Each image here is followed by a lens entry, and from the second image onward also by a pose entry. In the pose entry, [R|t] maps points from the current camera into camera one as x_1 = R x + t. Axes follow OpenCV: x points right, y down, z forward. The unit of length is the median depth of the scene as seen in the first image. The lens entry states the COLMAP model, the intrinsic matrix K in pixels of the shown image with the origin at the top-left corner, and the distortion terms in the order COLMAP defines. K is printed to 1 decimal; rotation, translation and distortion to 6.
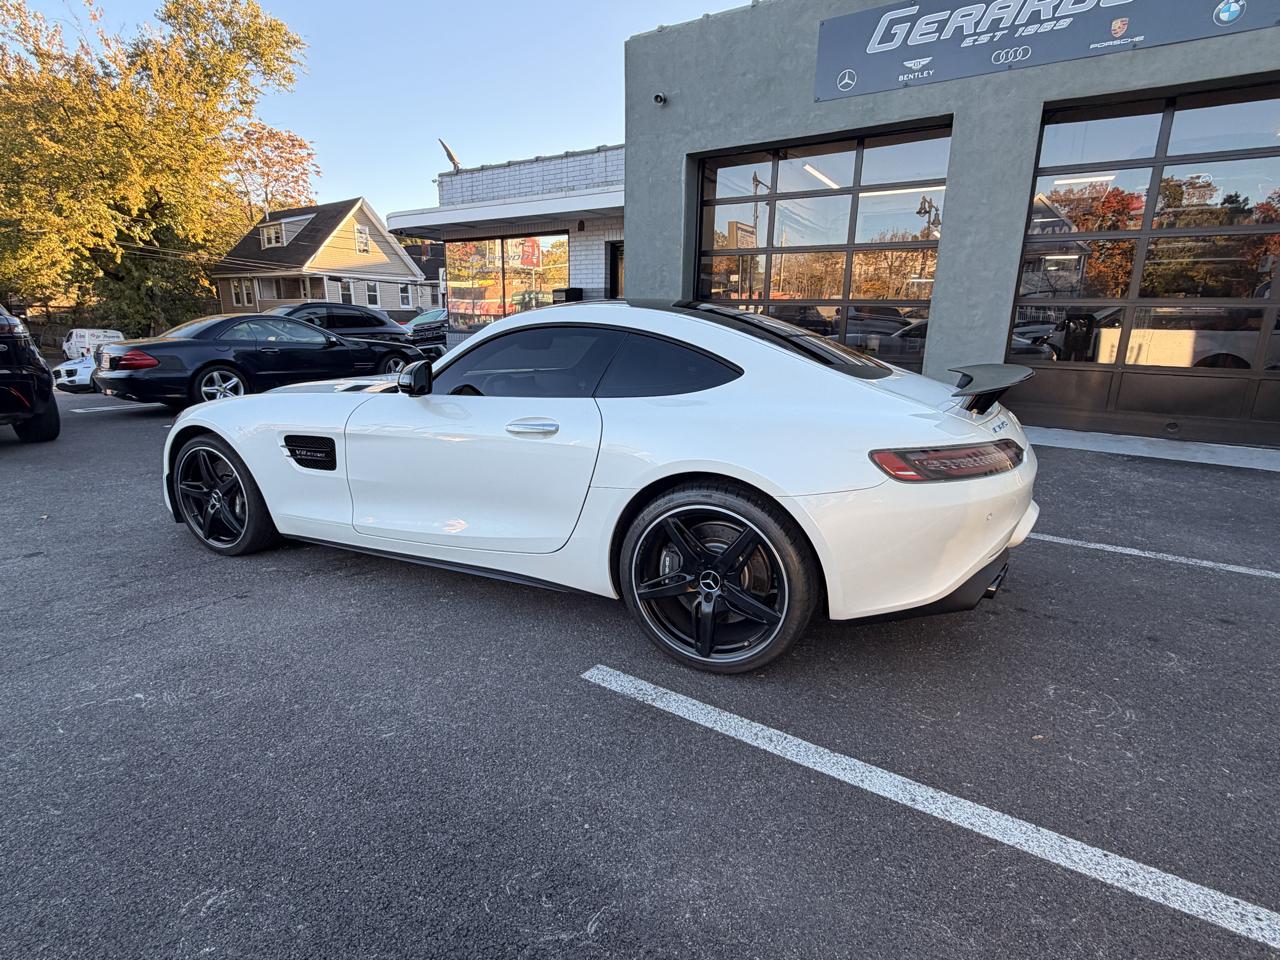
lens RADIAL K [[633.6, 0, 637.9], [0, 633.6, 479.3], [0, 0, 1]] dist [0.001058, -0.000909]
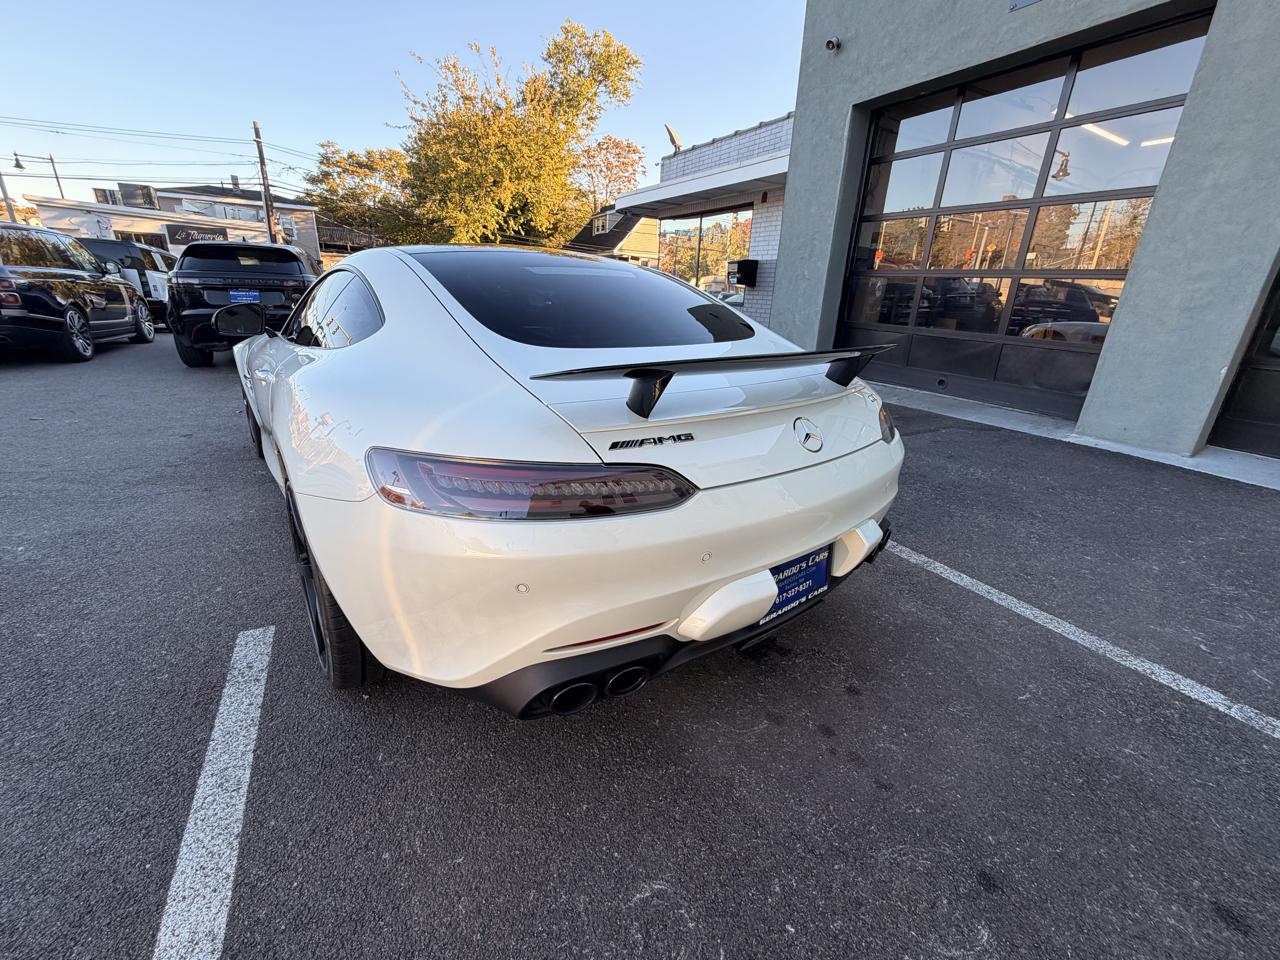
lens RADIAL K [[525.1, 0, 639.0], [0, 525.1, 479.7], [0, 0, 1]] dist [-0.000518, 0.000074]
pose [[0.889635, 0.174927, -0.421841, 0.231792], [-0.136830, 0.983394, 0.119223, -0.031363], [0.435691, -0.048345, 0.898797, 0.168350]]
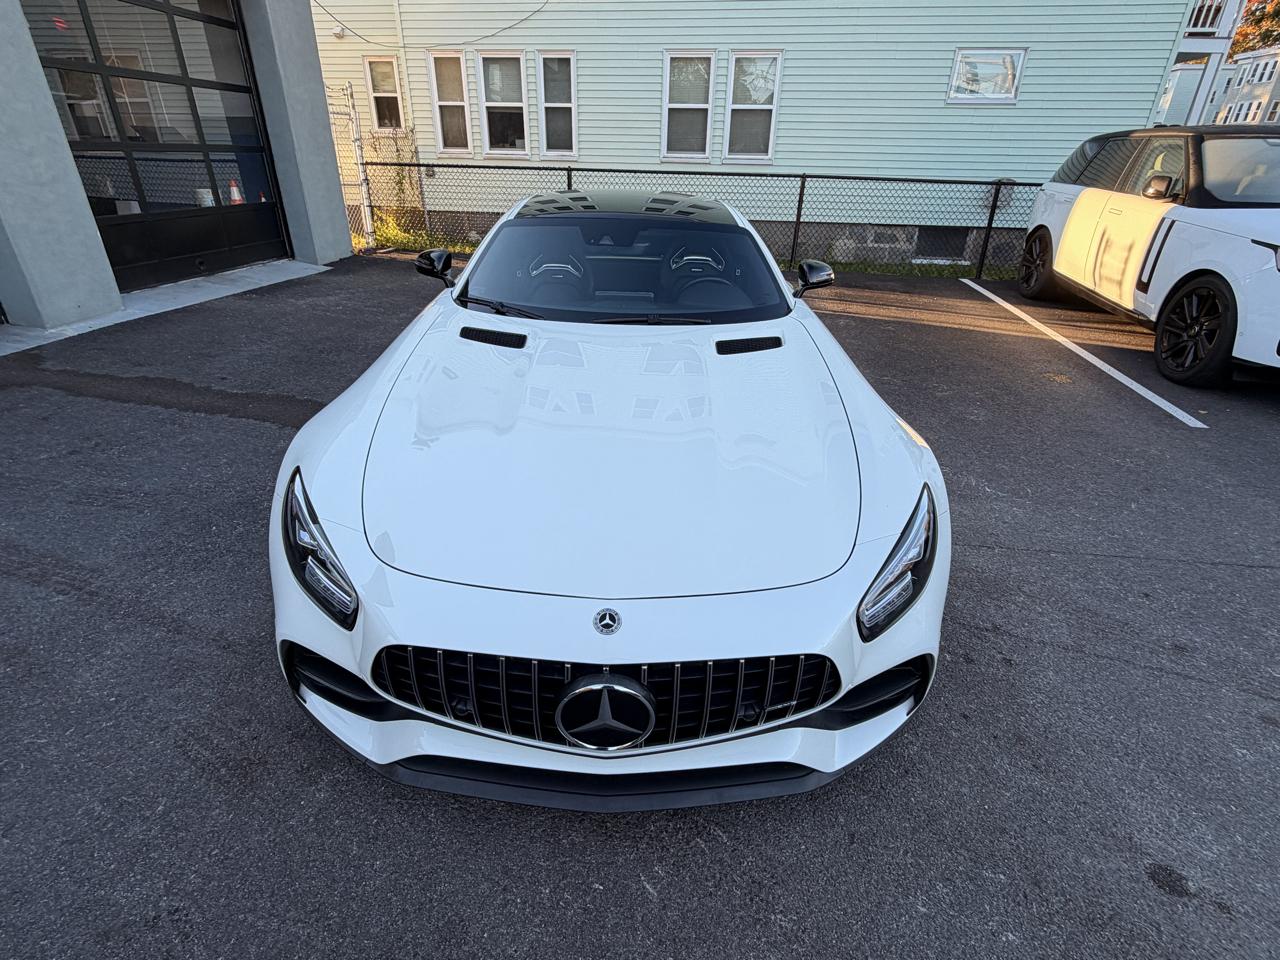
lens RADIAL K [[633.6, 0, 635.8], [0, 633.6, 477.8], [0, 0, 1]] dist [0.001058, -0.000909]
pose [[-0.419878, -0.436800, 0.795555, -0.477122], [0.195558, 0.812435, 0.549279, -0.205580], [-0.886262, 0.386207, -0.255704, 0.622855]]
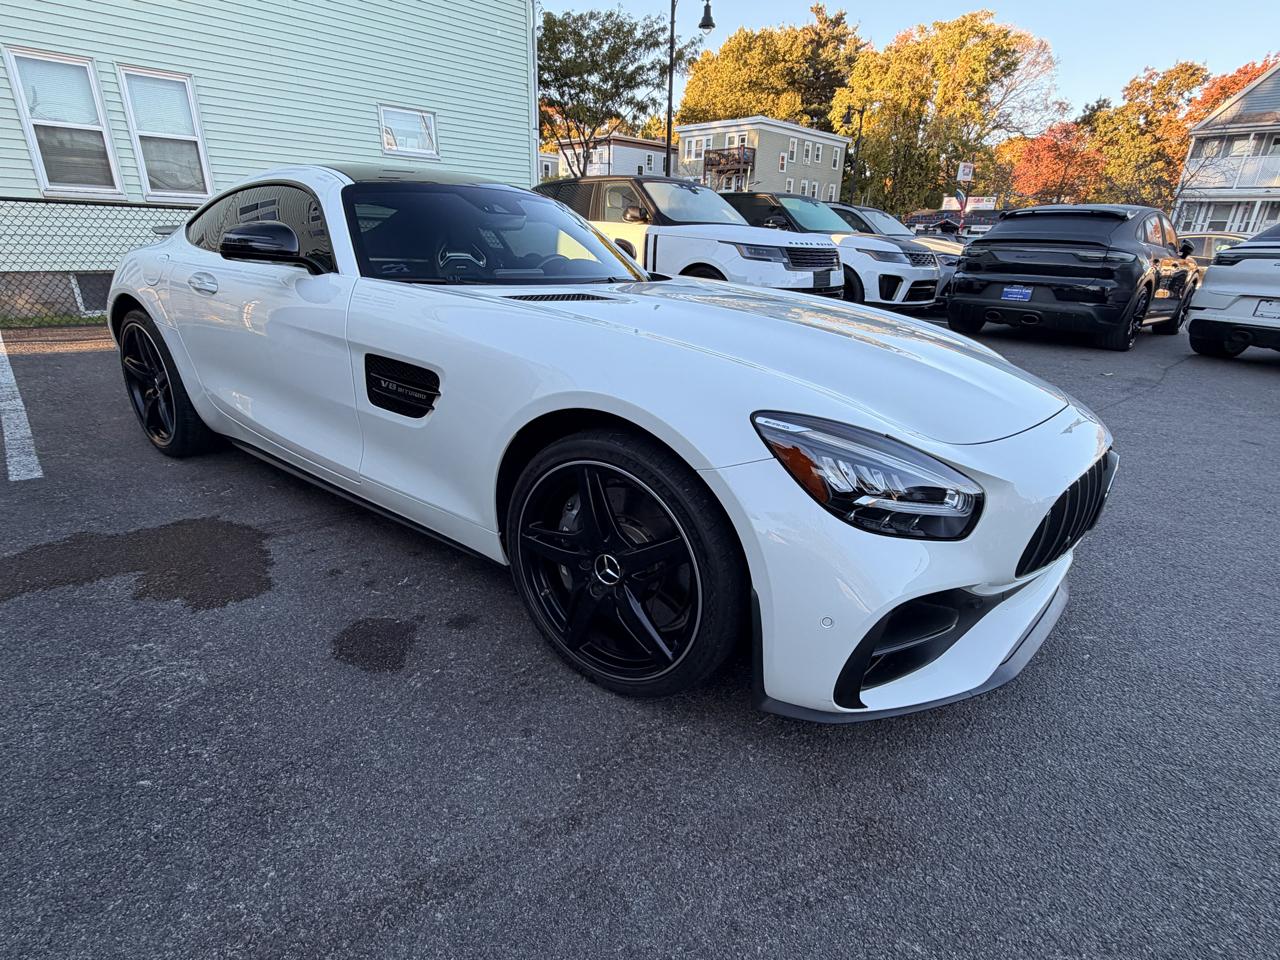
lens RADIAL K [[633.6, 0, 637.6], [0, 633.6, 478.3], [0, 0, 1]] dist [0.001058, -0.000909]
pose [[-0.979037, -0.107471, 0.173021, -0.233364], [0.009676, 0.823966, 0.566556, -0.185019], [-0.203452, 0.556354, -0.805654, 0.825932]]
